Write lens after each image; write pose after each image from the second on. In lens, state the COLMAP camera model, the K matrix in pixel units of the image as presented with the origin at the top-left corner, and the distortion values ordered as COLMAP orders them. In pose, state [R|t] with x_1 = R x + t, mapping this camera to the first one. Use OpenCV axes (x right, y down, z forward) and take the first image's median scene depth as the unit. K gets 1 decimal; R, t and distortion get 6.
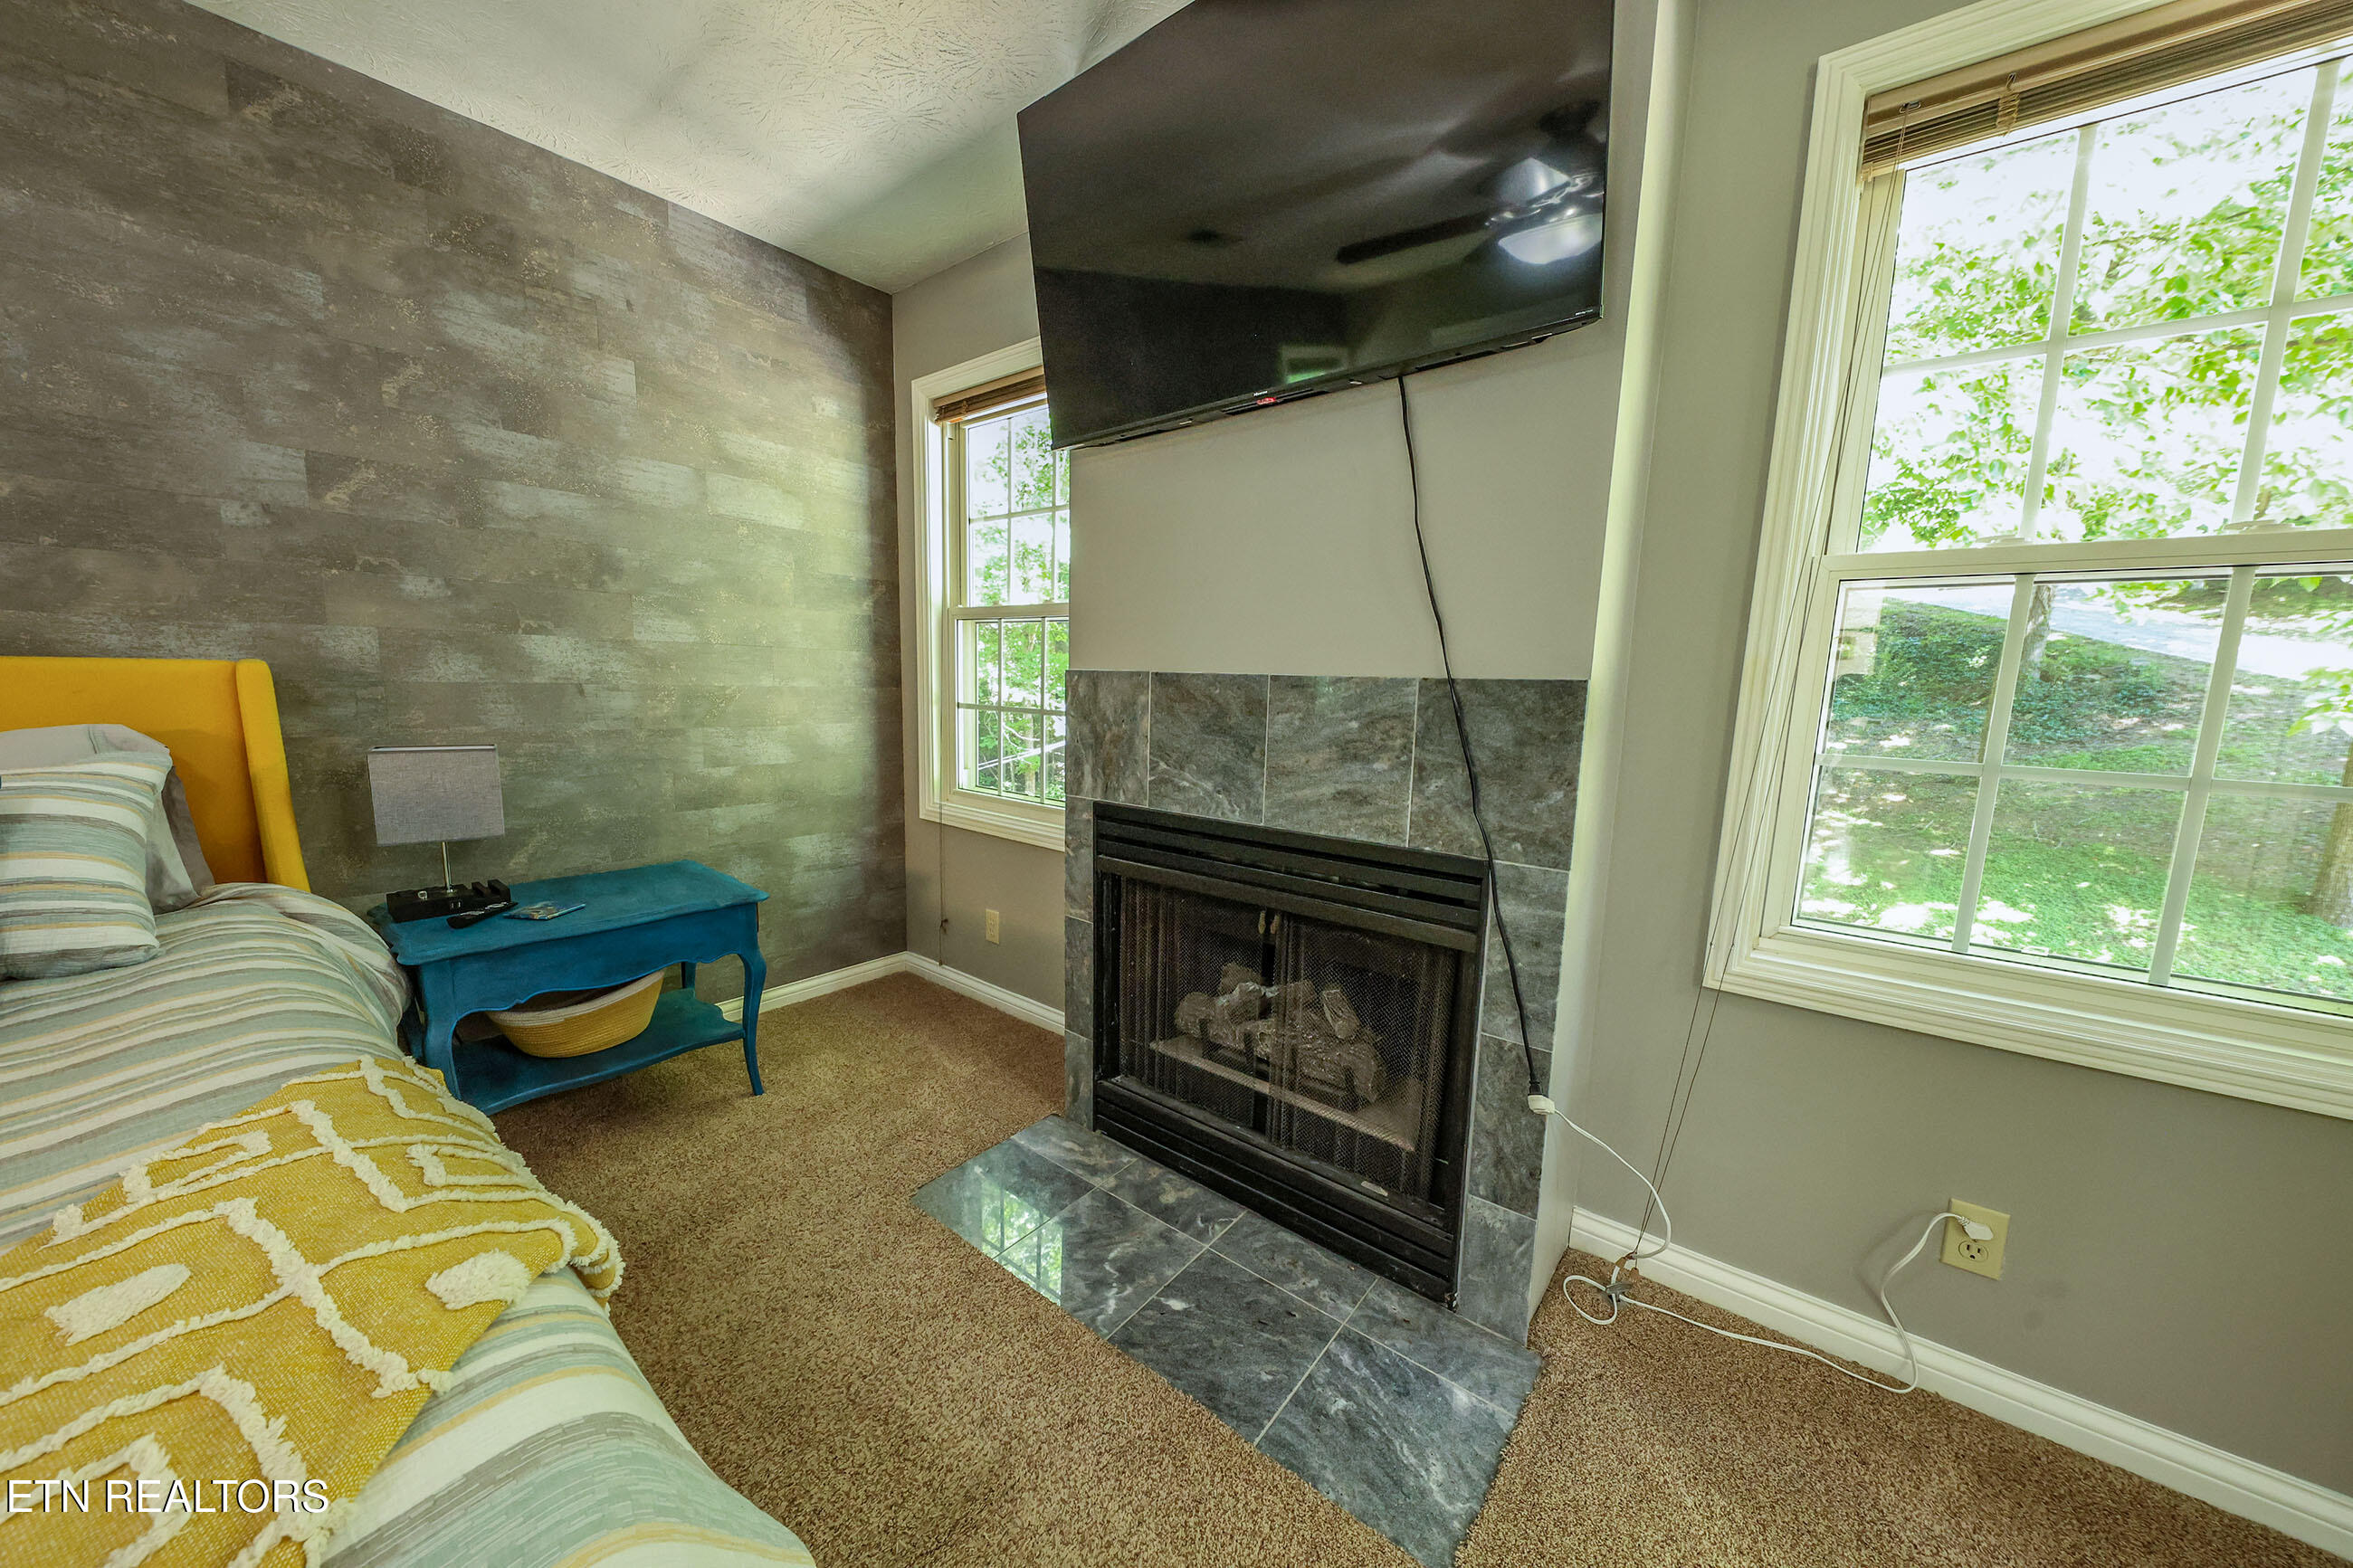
lens RADIAL K [[798.9, 0, 1182.9], [0, 798.9, 791.7], [0, 0, 1]] dist [-0.002726, -0.001240]
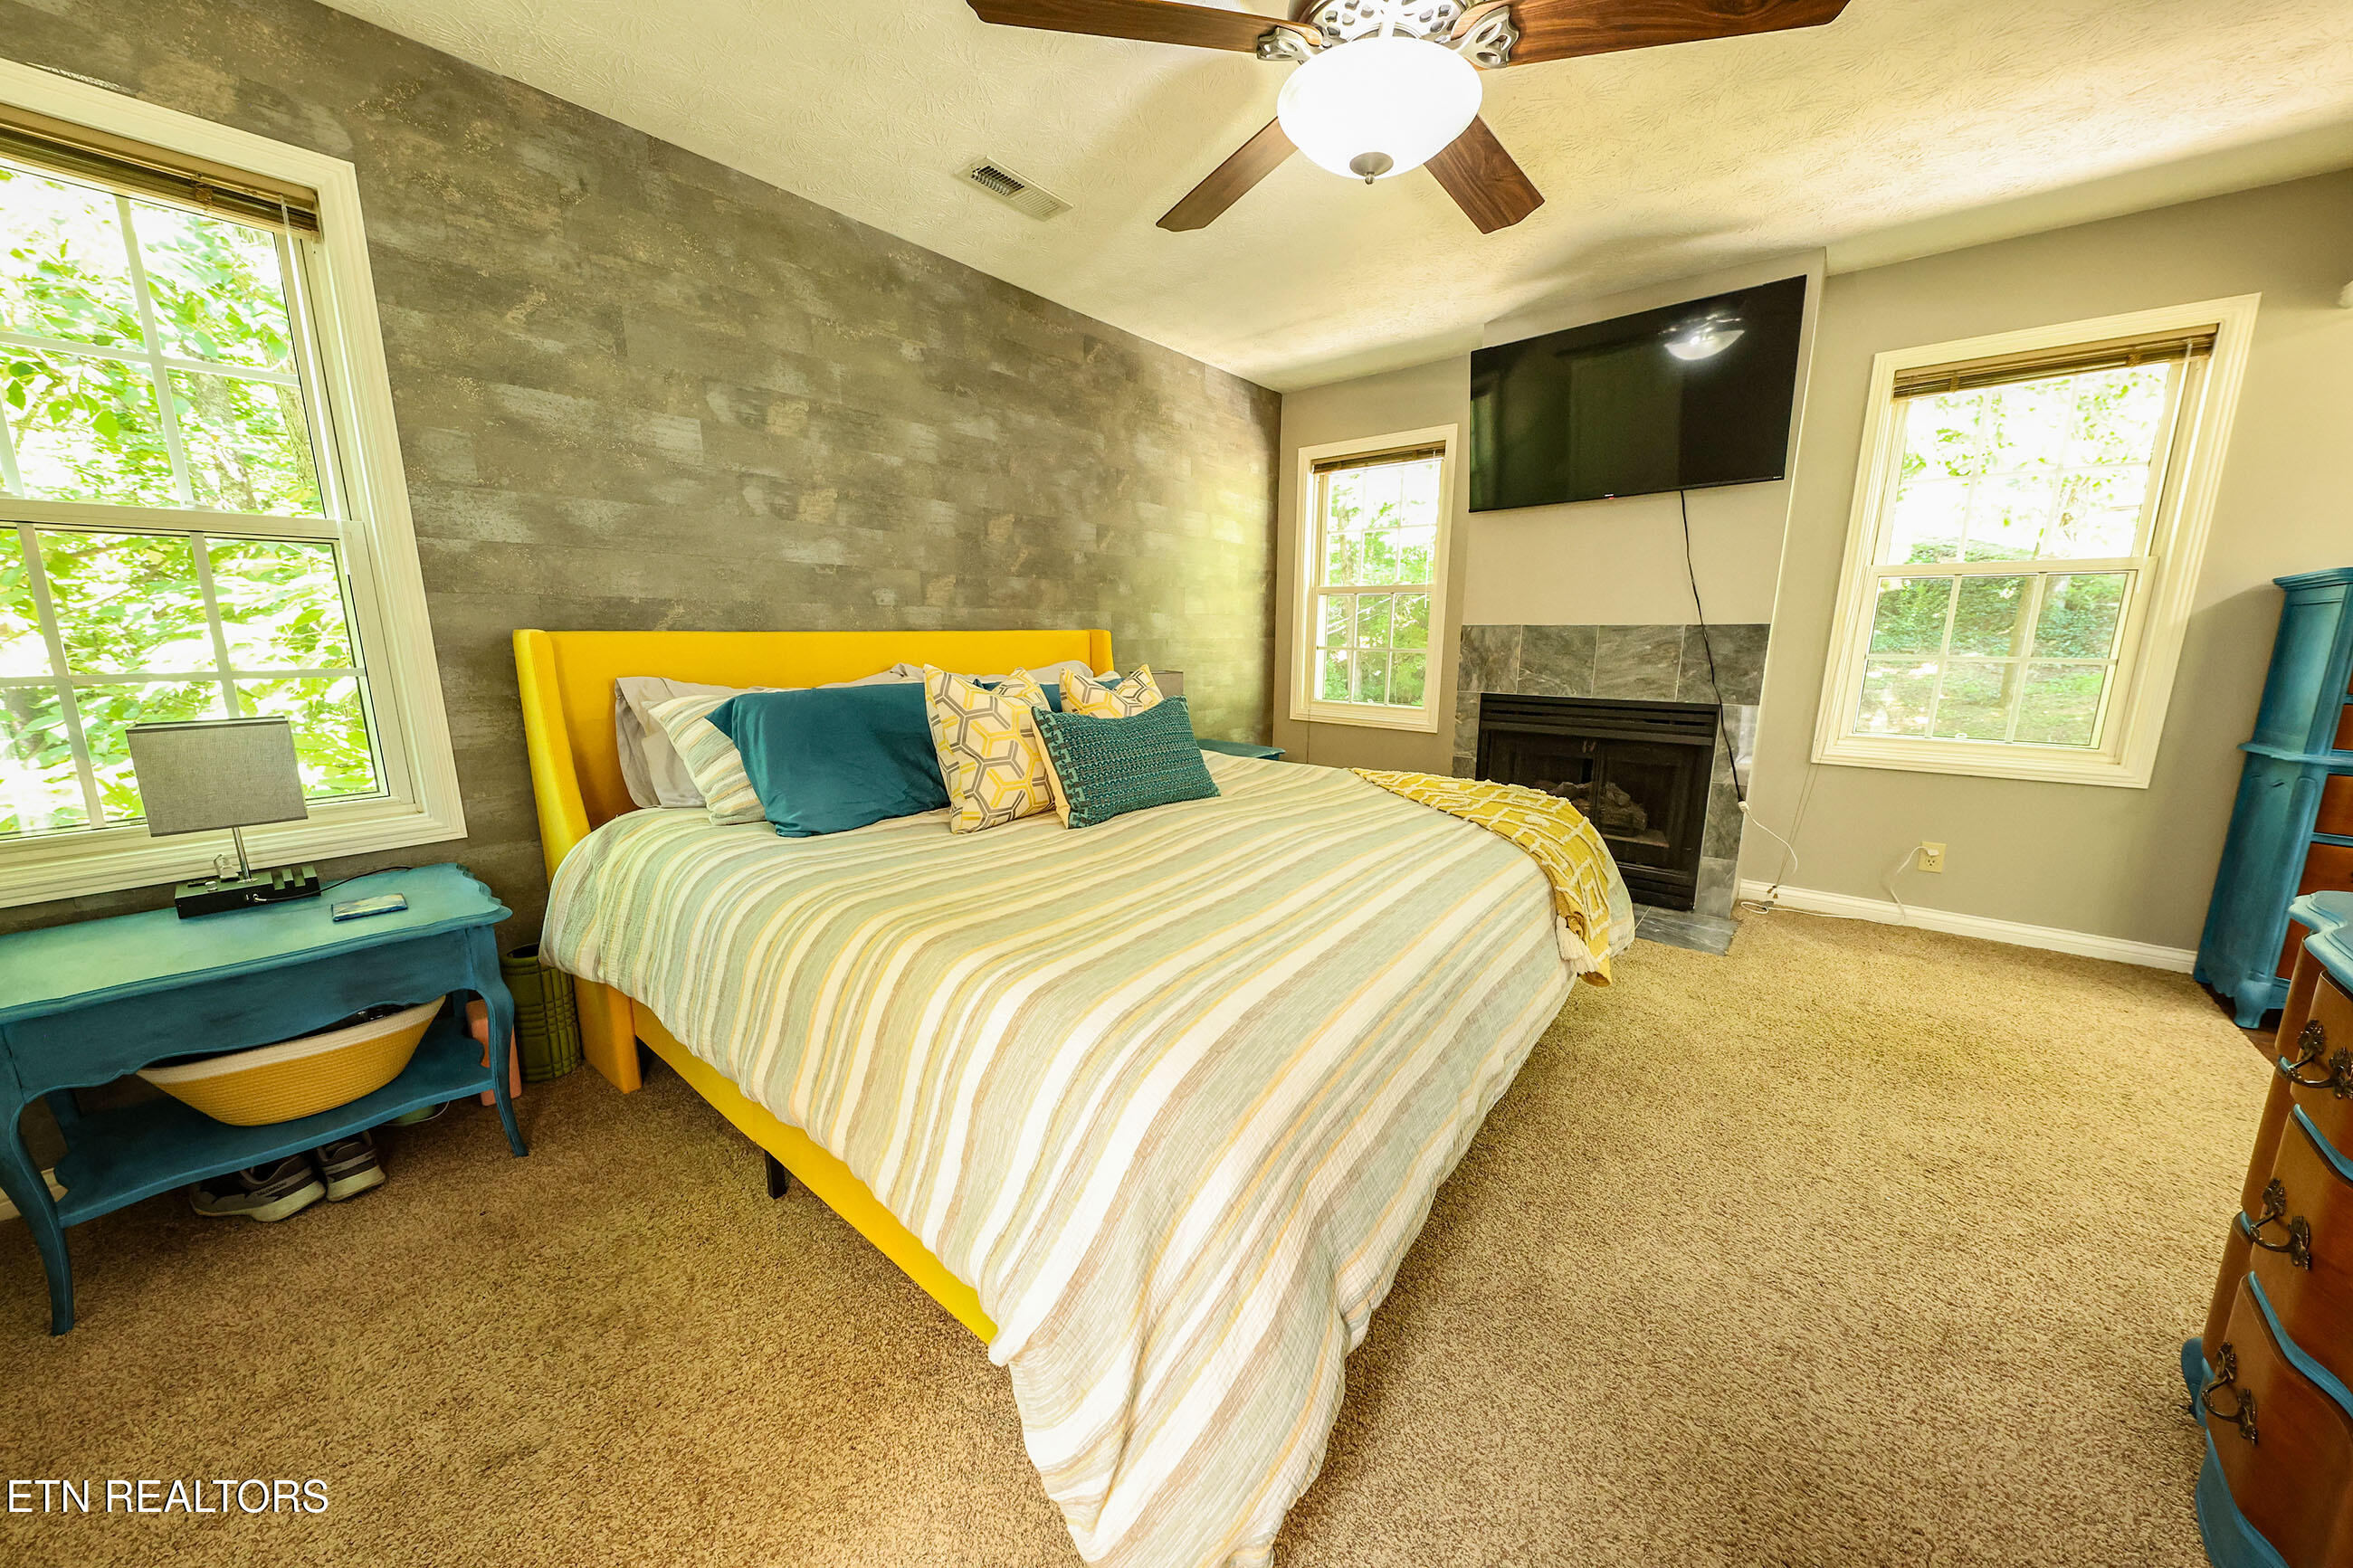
lens RADIAL K [[798.9, 0, 1168.9], [0, 798.9, 782.5], [0, 0, 1]] dist [-0.002726, -0.001240]
pose [[0.999260, -0.019166, -0.033349, -0.901919], [0.020812, 0.998545, 0.049740, 0.131012], [0.032347, -0.050397, 0.998205, -1.082276]]
